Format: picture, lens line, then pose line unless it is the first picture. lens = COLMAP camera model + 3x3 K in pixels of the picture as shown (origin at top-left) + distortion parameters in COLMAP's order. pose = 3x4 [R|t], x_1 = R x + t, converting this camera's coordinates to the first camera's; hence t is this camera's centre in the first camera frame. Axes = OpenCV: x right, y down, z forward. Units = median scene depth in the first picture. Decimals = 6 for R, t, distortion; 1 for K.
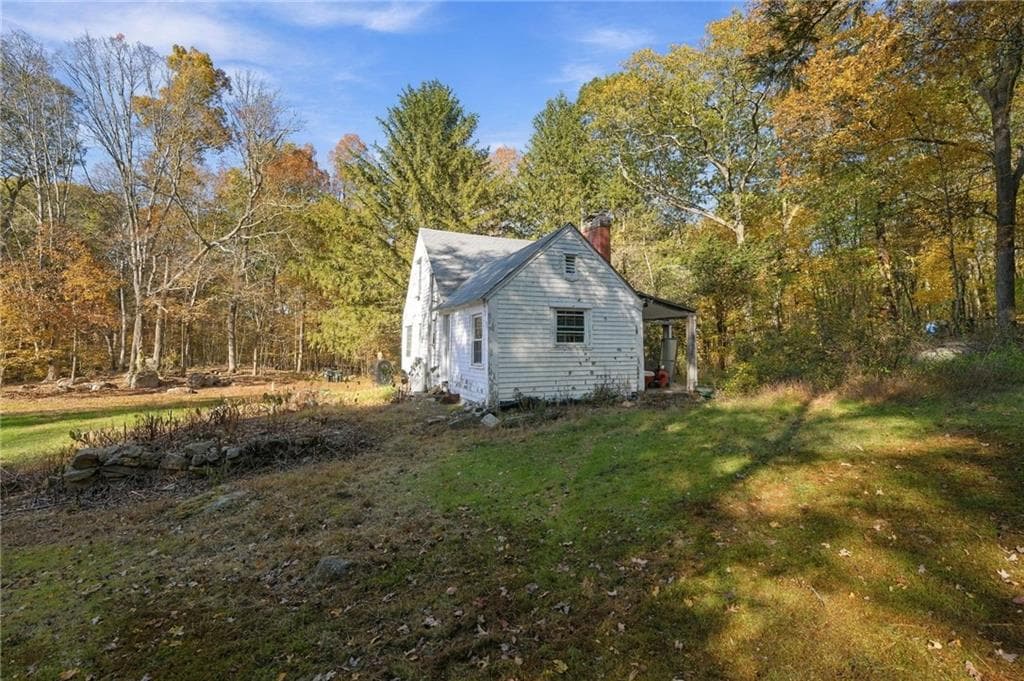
lens RADIAL K [[487.0, 0, 515.2], [0, 487.0, 314.3], [0, 0, 1]] dist [0.000212, -0.000010]
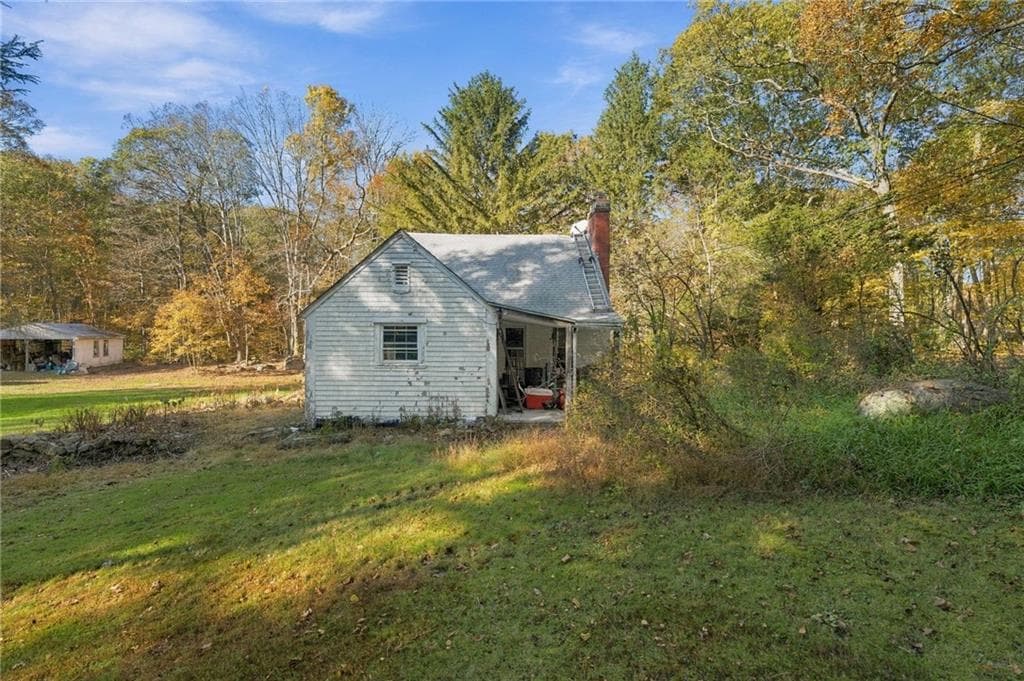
lens RADIAL K [[477.8, 0, 512.0], [0, 477.8, 340.5], [0, 0, 1]] dist [-0.056190, 0.016379]
pose [[0.917514, 0.014020, -0.397456, 0.662617], [0.022688, 0.995906, 0.087503, -0.053645], [0.397055, -0.089303, 0.913440, 0.256772]]
